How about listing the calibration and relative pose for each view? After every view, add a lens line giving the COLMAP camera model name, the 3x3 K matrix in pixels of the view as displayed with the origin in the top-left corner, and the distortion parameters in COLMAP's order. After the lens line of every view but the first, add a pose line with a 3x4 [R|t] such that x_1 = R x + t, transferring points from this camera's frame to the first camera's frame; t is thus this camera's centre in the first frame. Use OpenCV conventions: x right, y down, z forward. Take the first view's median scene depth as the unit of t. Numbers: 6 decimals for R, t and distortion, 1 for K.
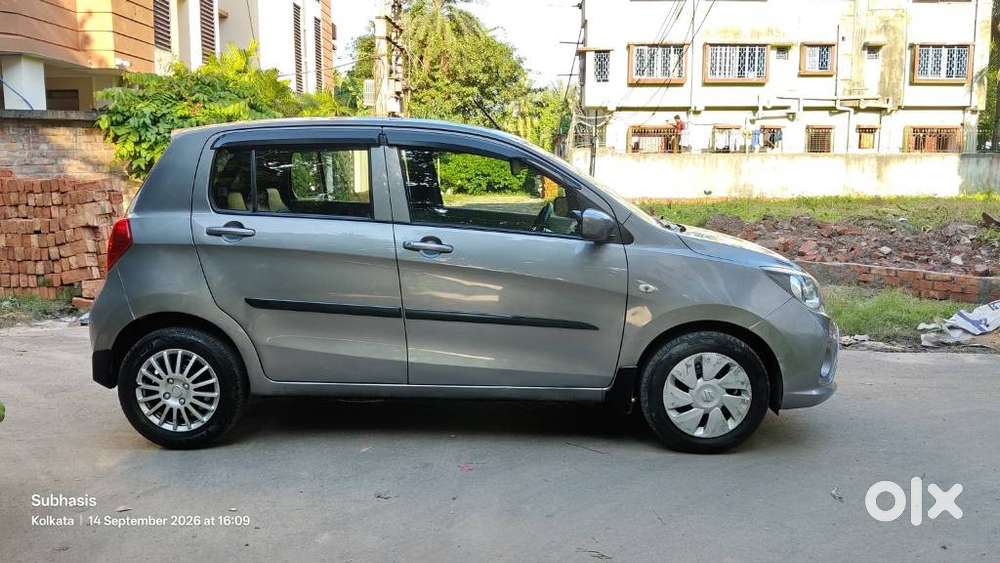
lens RADIAL K [[821.3, 0, 498.9], [0, 821.3, 285.4], [0, 0, 1]] dist [0.044753, -0.120548]
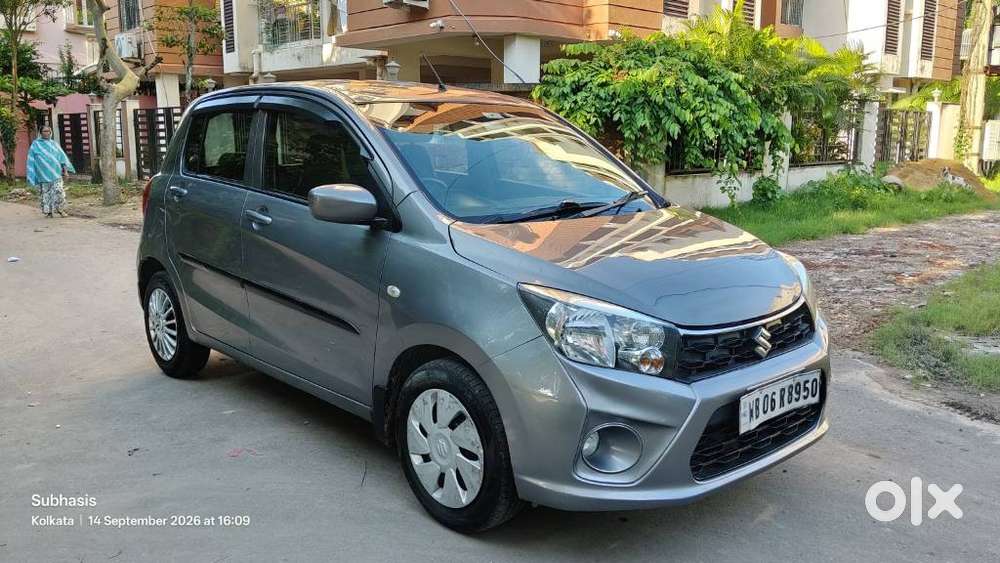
lens RADIAL K [[821.3, 0, 498.9], [0, 821.3, 285.4], [0, 0, 1]] dist [0.044753, -0.120548]
pose [[0.702166, 0.129772, -0.700087, 0.281770], [-0.101612, 0.991450, 0.081867, -0.026904], [0.704725, 0.013652, 0.709349, 0.186795]]
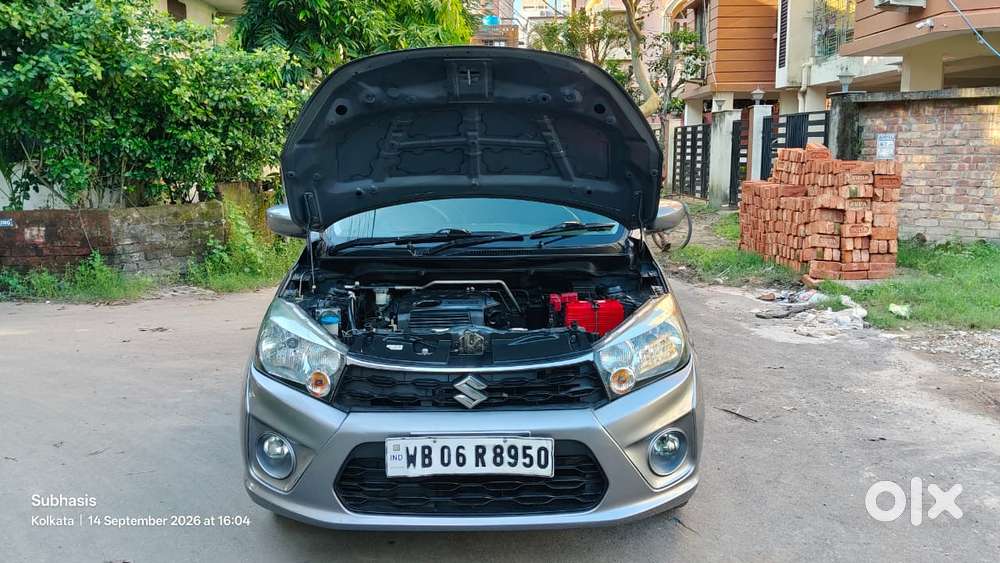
lens RADIAL K [[821.3, 0, 498.9], [0, 821.3, 285.4], [0, 0, 1]] dist [0.044753, -0.120548]
pose [[0.051473, 0.162021, -0.985444, 0.390039], [-0.130580, 0.979373, 0.154202, -0.063927], [0.990101, 0.120742, 0.071568, 0.413102]]
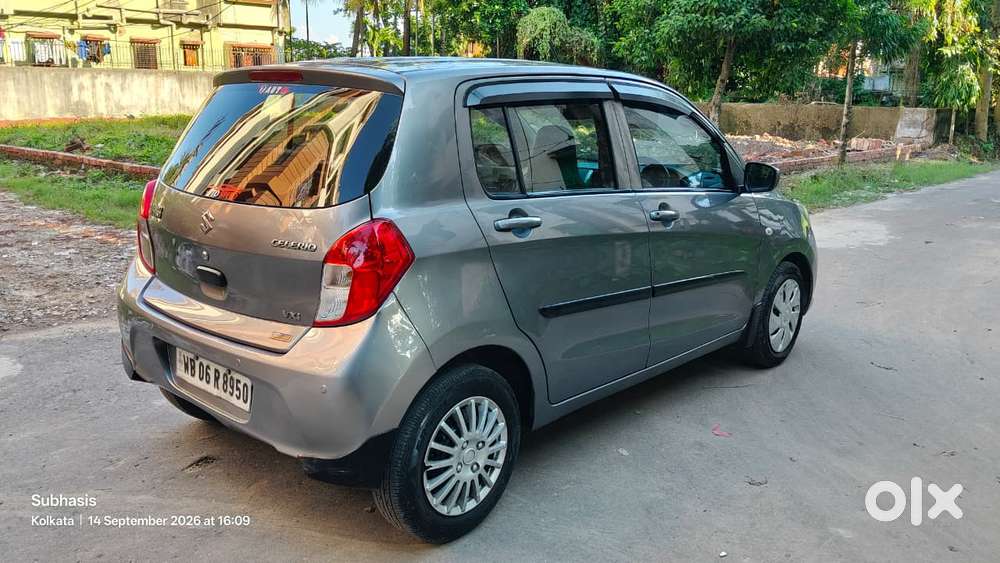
lens RADIAL K [[845.8, 0, 505.7], [0, 845.8, 282.5], [0, 0, 1]] dist [-0.023550, -0.011600]
pose [[0.635762, -0.163416, 0.754389, -0.329634], [0.090896, 0.986382, 0.137068, -0.042344], [-0.766515, -0.018571, 0.641958, 0.191561]]
